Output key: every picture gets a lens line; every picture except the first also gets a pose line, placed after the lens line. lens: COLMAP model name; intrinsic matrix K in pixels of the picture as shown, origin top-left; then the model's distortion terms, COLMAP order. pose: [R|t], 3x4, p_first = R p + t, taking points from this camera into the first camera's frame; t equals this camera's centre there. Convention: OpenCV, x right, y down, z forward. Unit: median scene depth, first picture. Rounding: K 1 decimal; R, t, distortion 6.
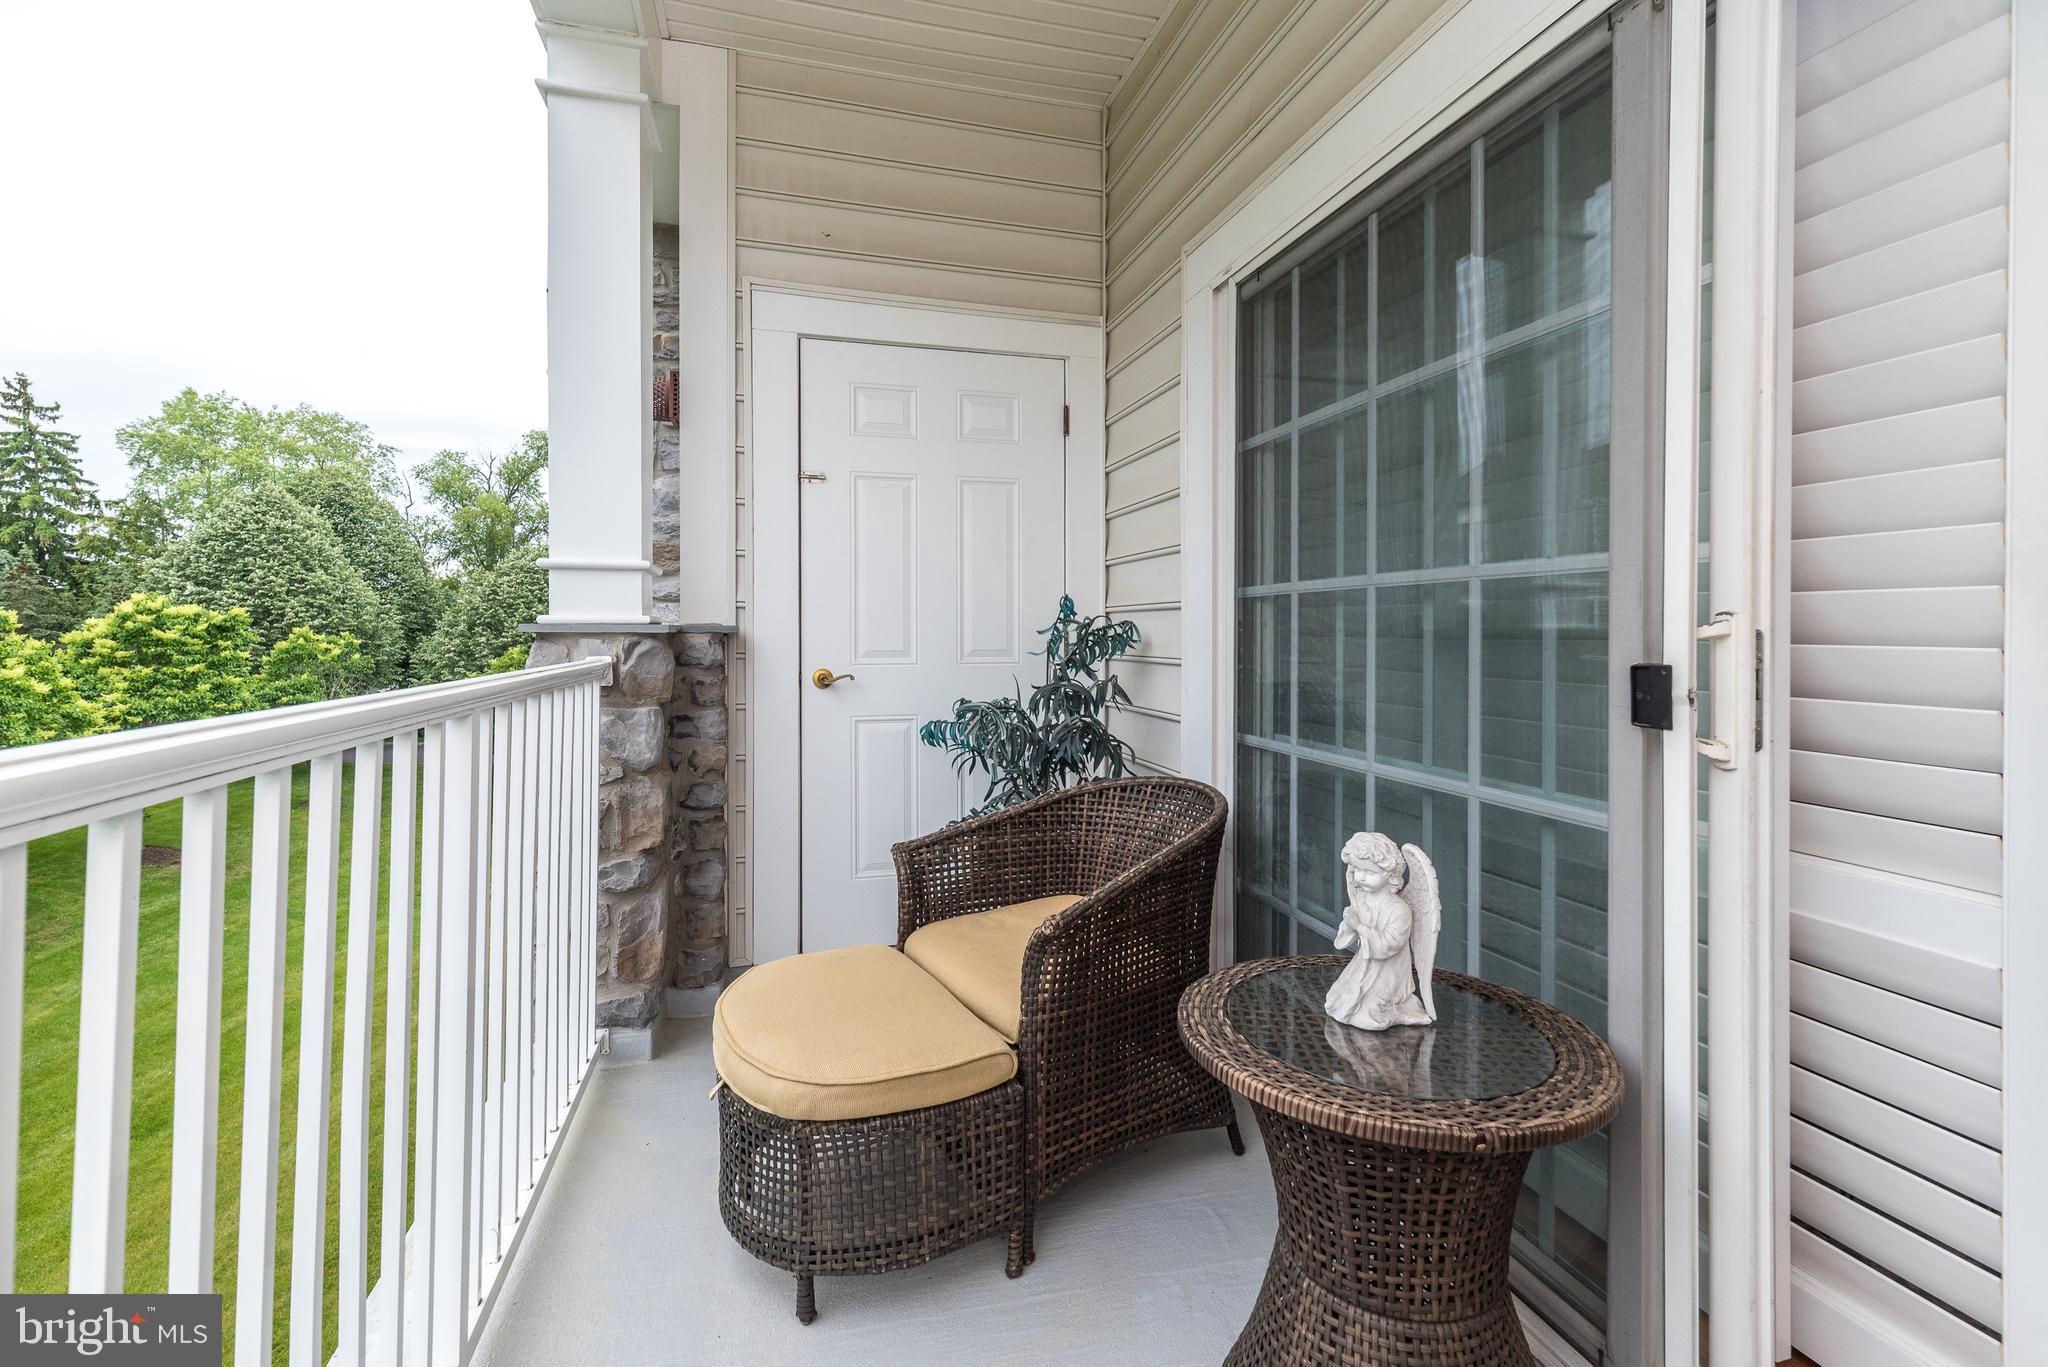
lens RADIAL K [[918.0, 0, 1019.8], [0, 918.0, 640.3], [0, 0, 1]] dist [0.008517, 0.000582]
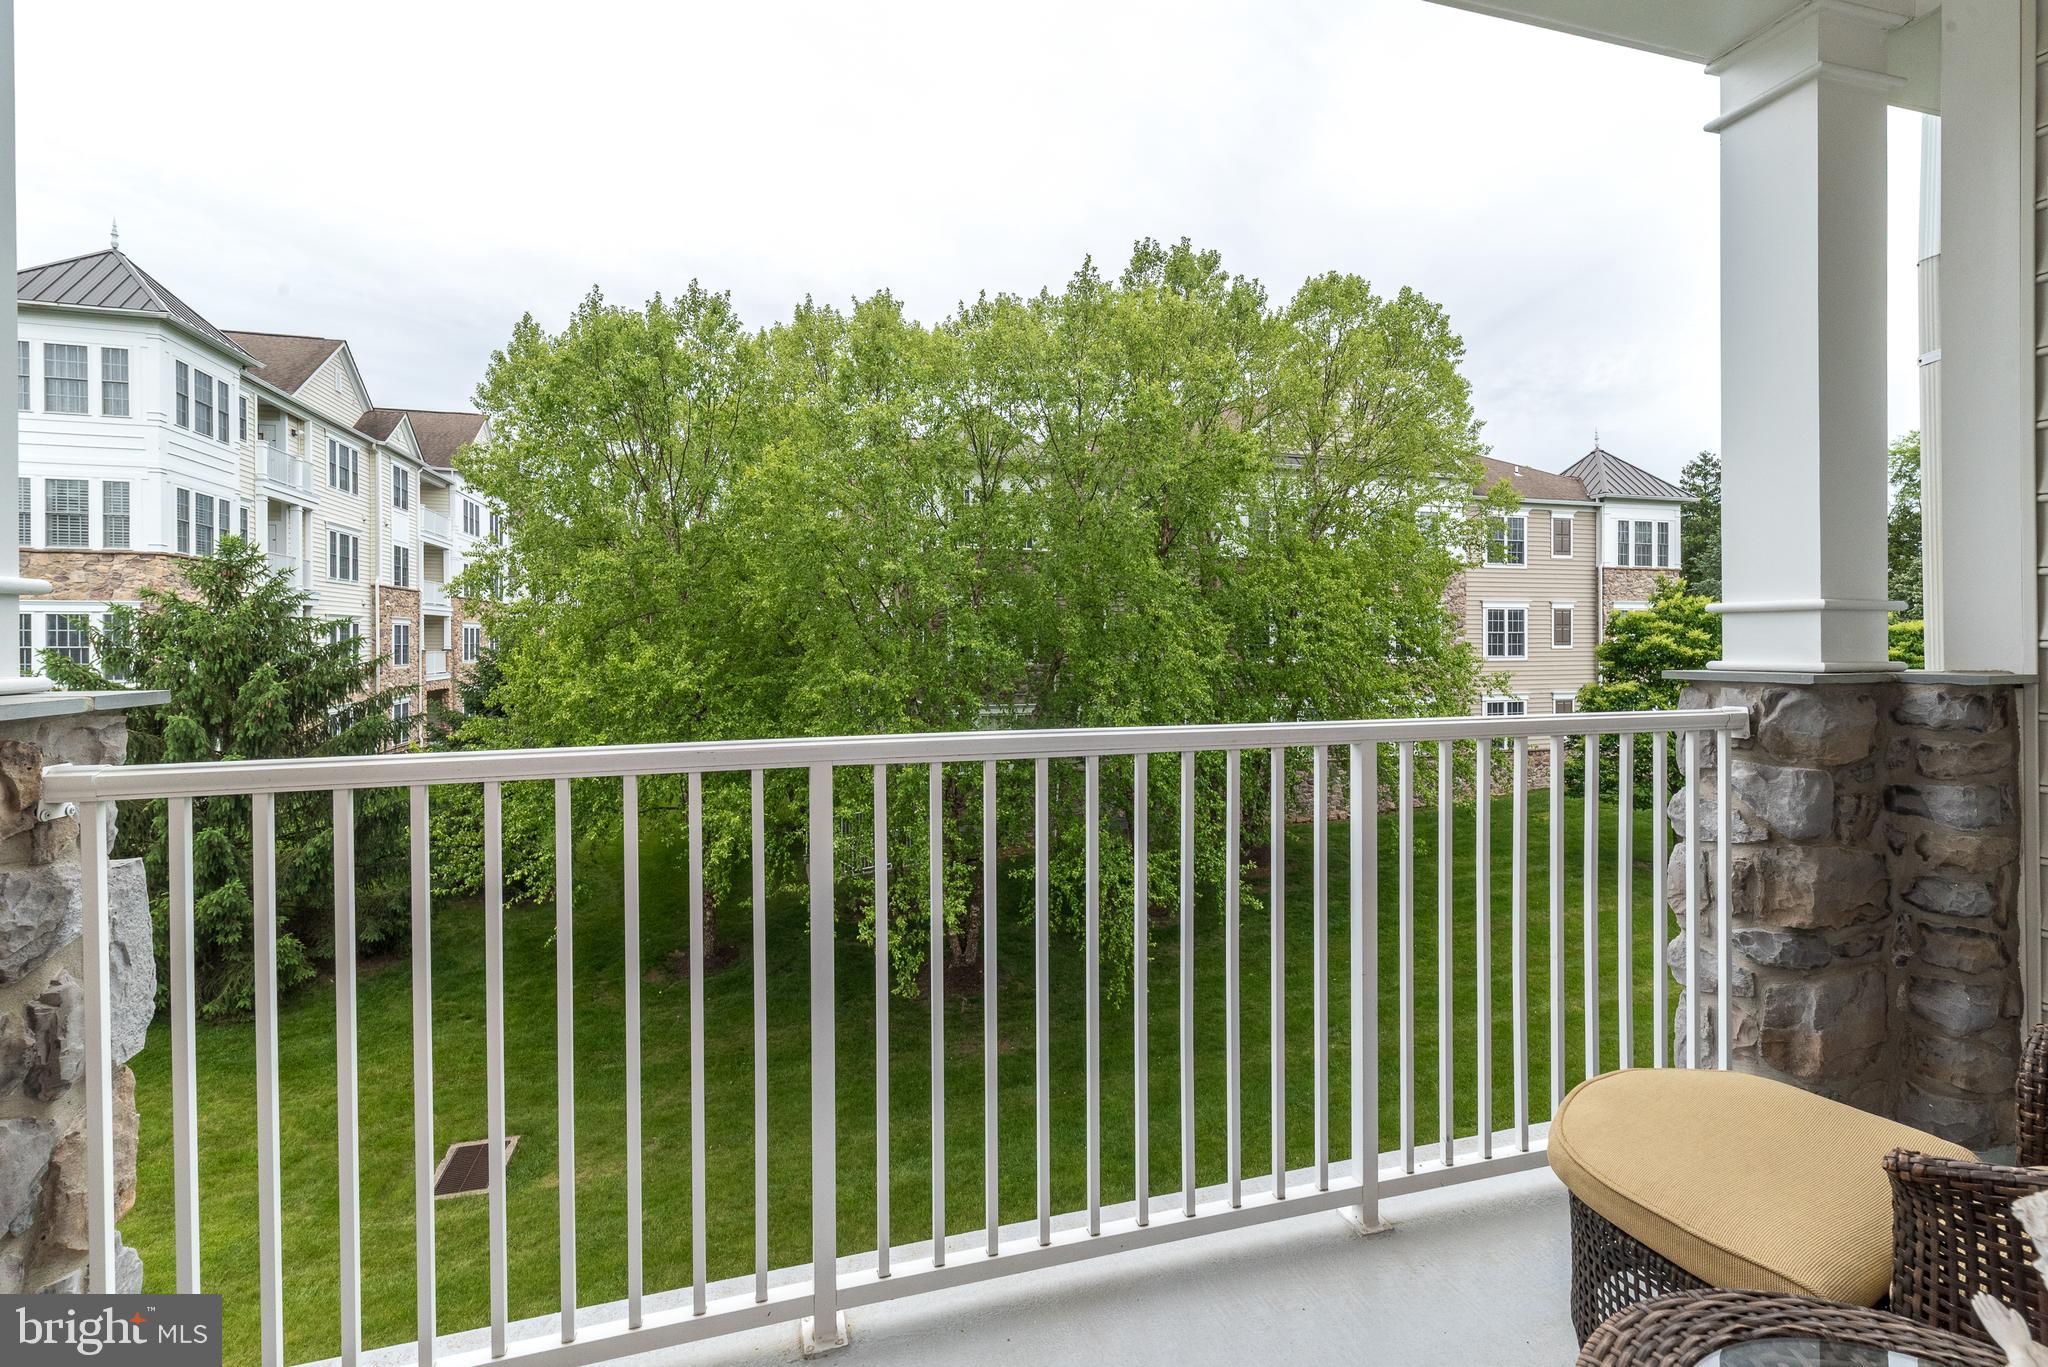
lens RADIAL K [[891.3, 0, 1024.7], [0, 891.3, 665.5], [0, 0, 1]] dist [0.005944, 0.000532]
pose [[0.018817, 0.022182, -0.999577, 0.431869], [-0.005561, 0.999741, 0.022081, -0.039682], [0.999807, 0.005144, 0.018935, 0.242977]]
